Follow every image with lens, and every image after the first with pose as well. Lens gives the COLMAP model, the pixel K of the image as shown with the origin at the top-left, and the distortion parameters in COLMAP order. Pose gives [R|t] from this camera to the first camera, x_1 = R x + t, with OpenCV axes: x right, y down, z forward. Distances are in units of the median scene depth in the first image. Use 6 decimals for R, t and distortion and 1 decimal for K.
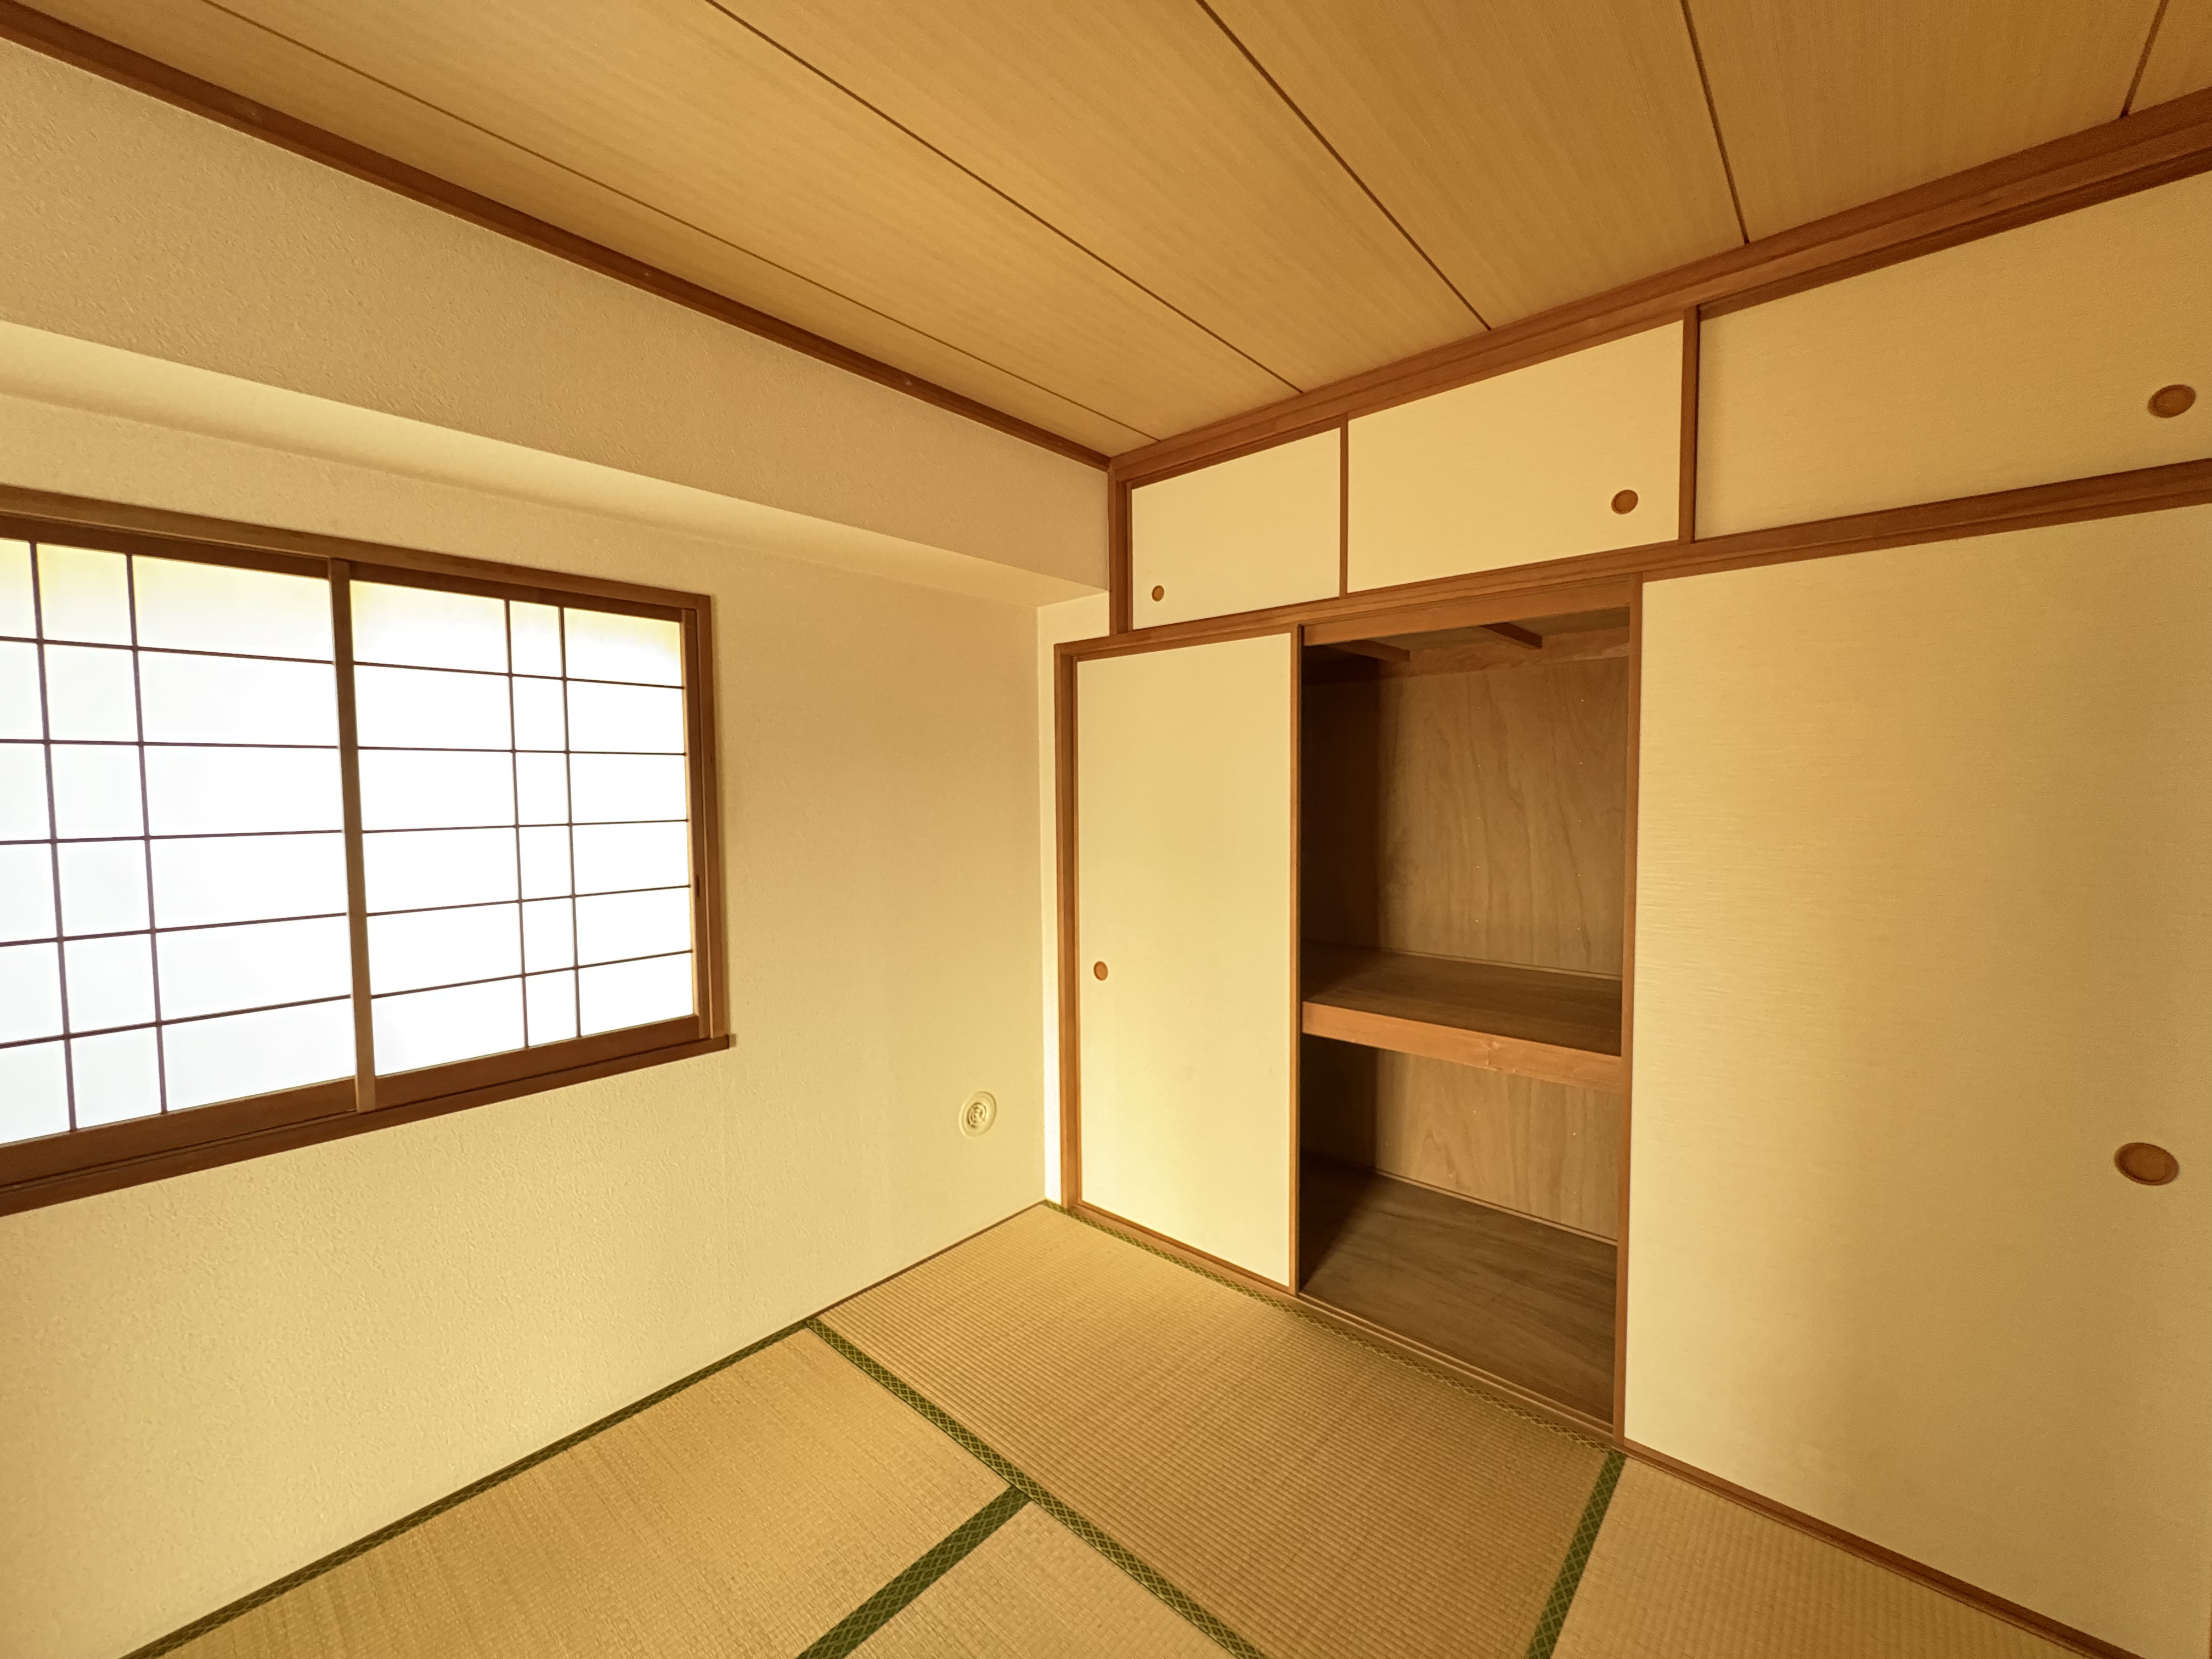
lens RADIAL K [[878.9, 0, 1105.7], [0, 878.9, 840.4], [0, 0, 1]] dist [0.002052, 0.000017]
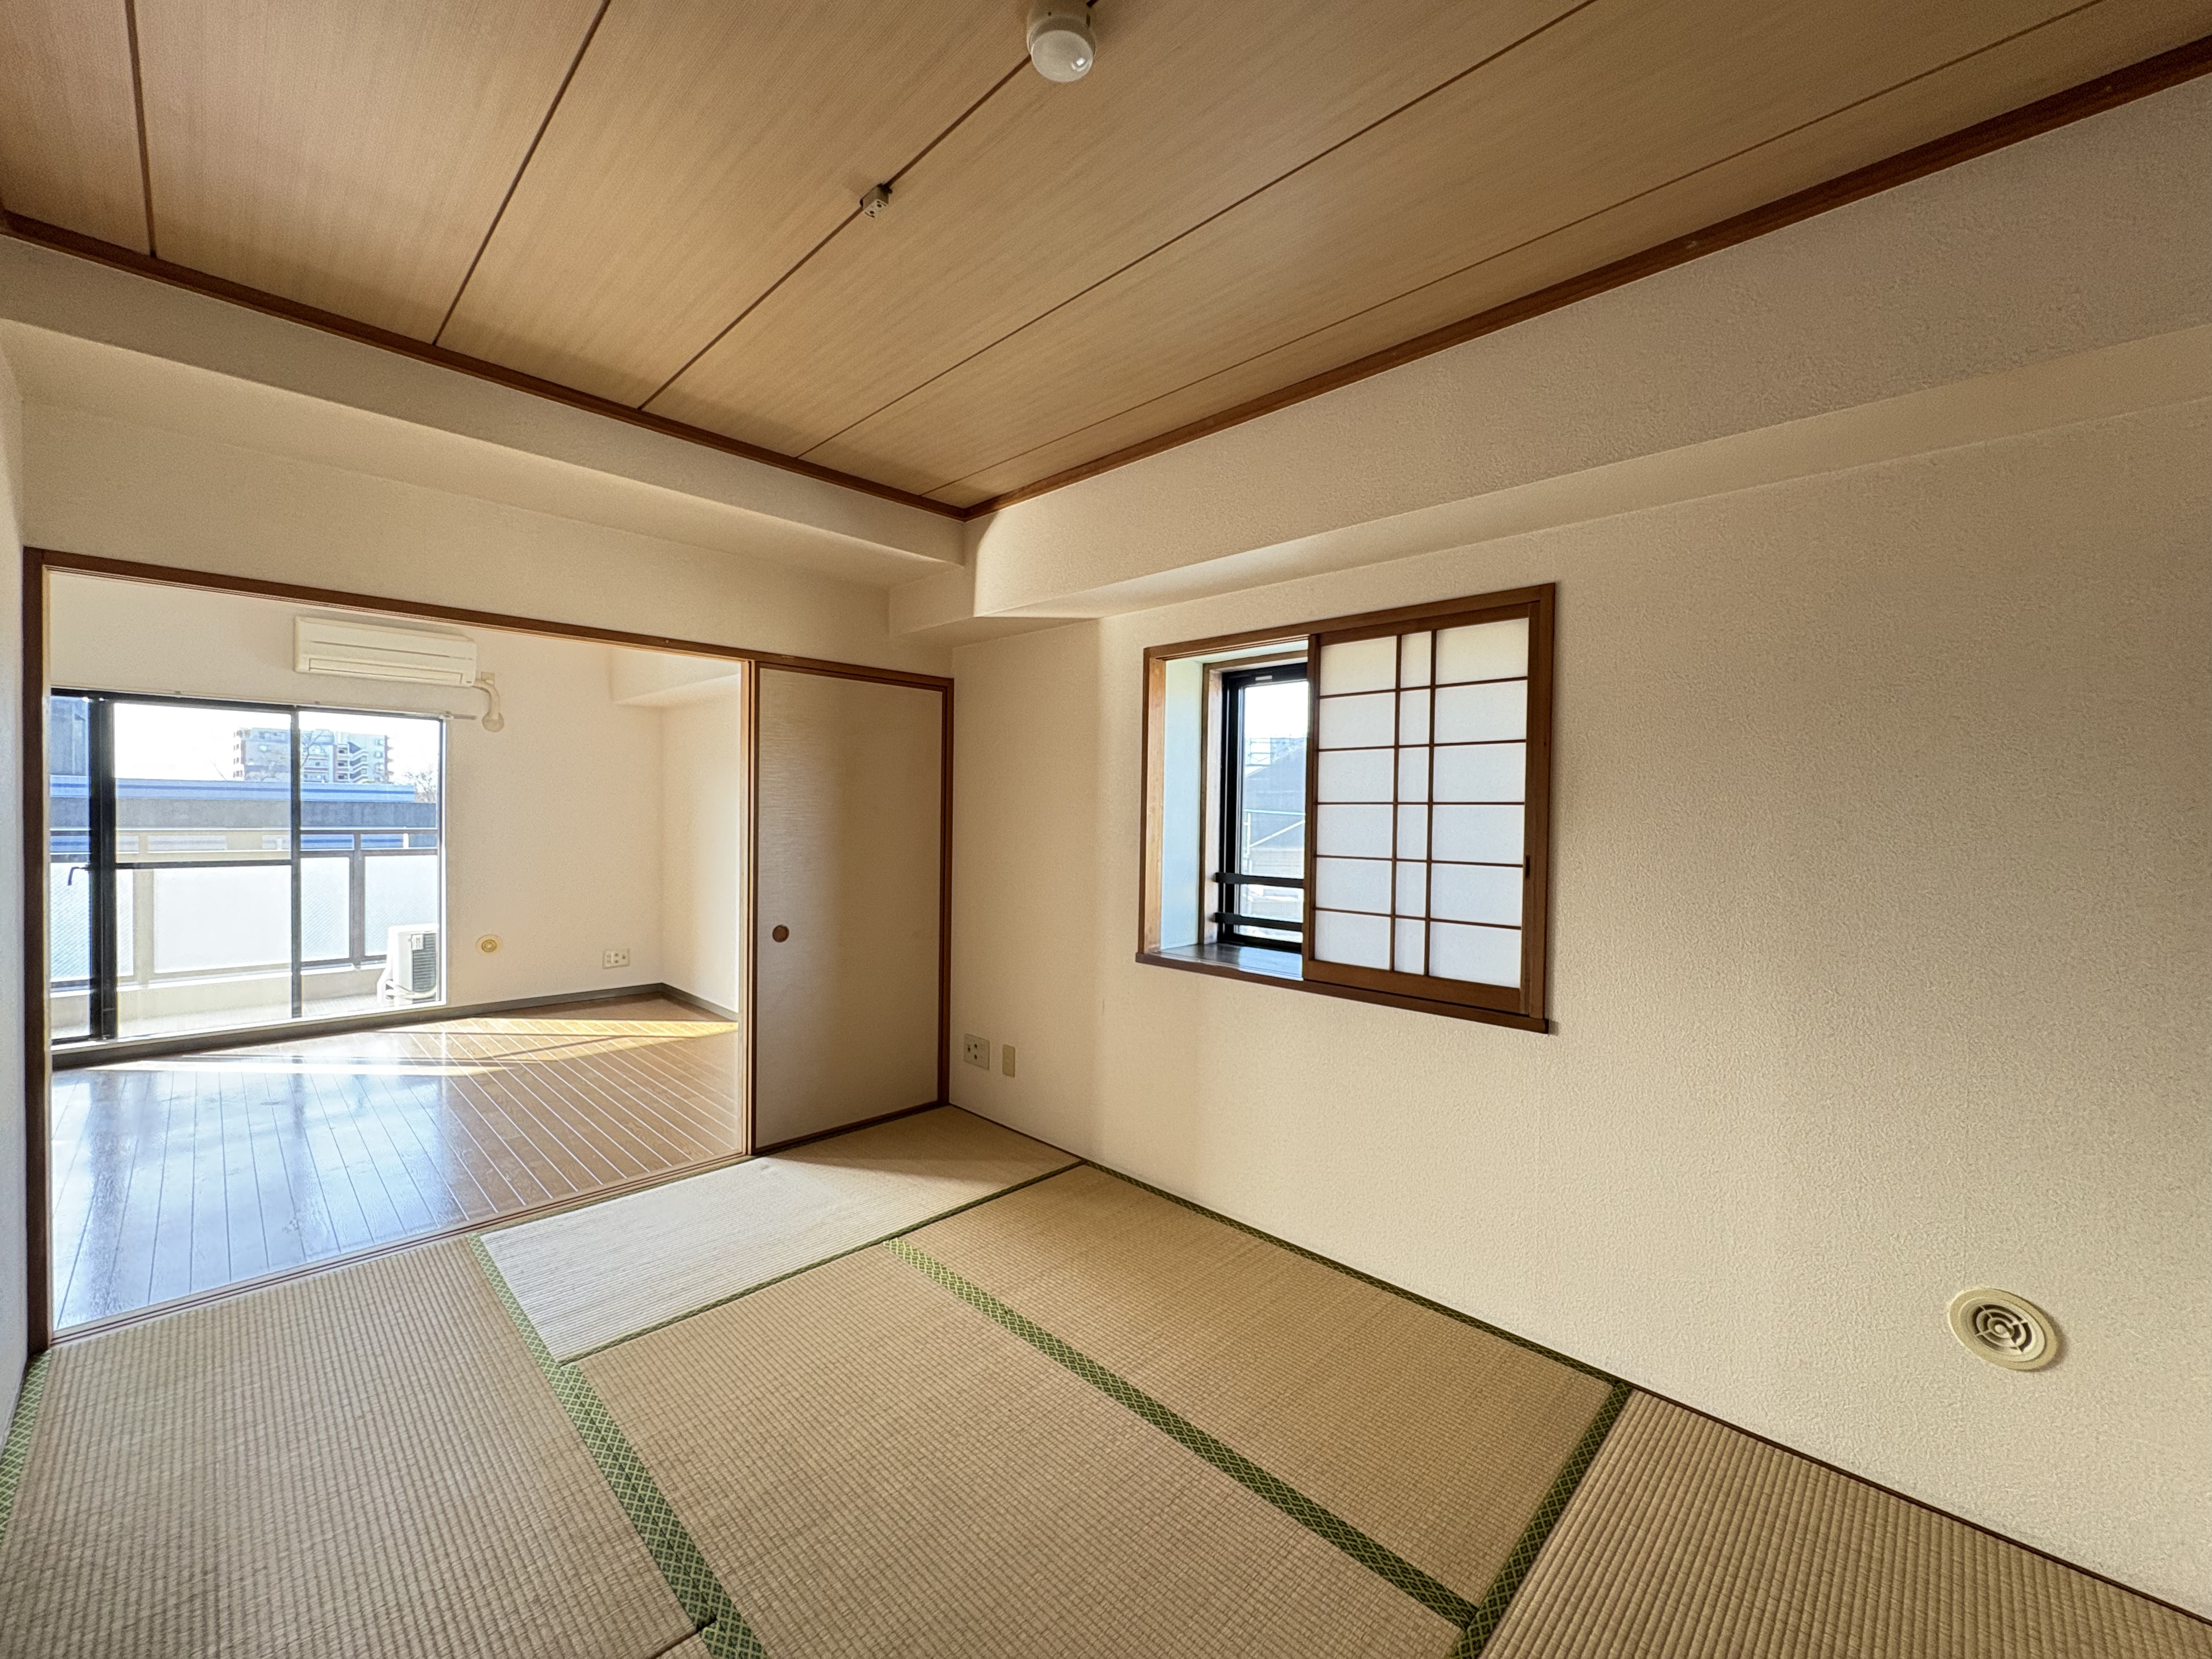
lens RADIAL K [[878.9, 0, 1101.3], [0, 878.9, 826.0], [0, 0, 1]] dist [0.002052, 0.000017]
pose [[-0.042672, 0.037901, -0.998370, 0.631642], [-0.058004, 0.997501, 0.040347, -0.009600], [0.997404, 0.059632, -0.040367, 0.571657]]
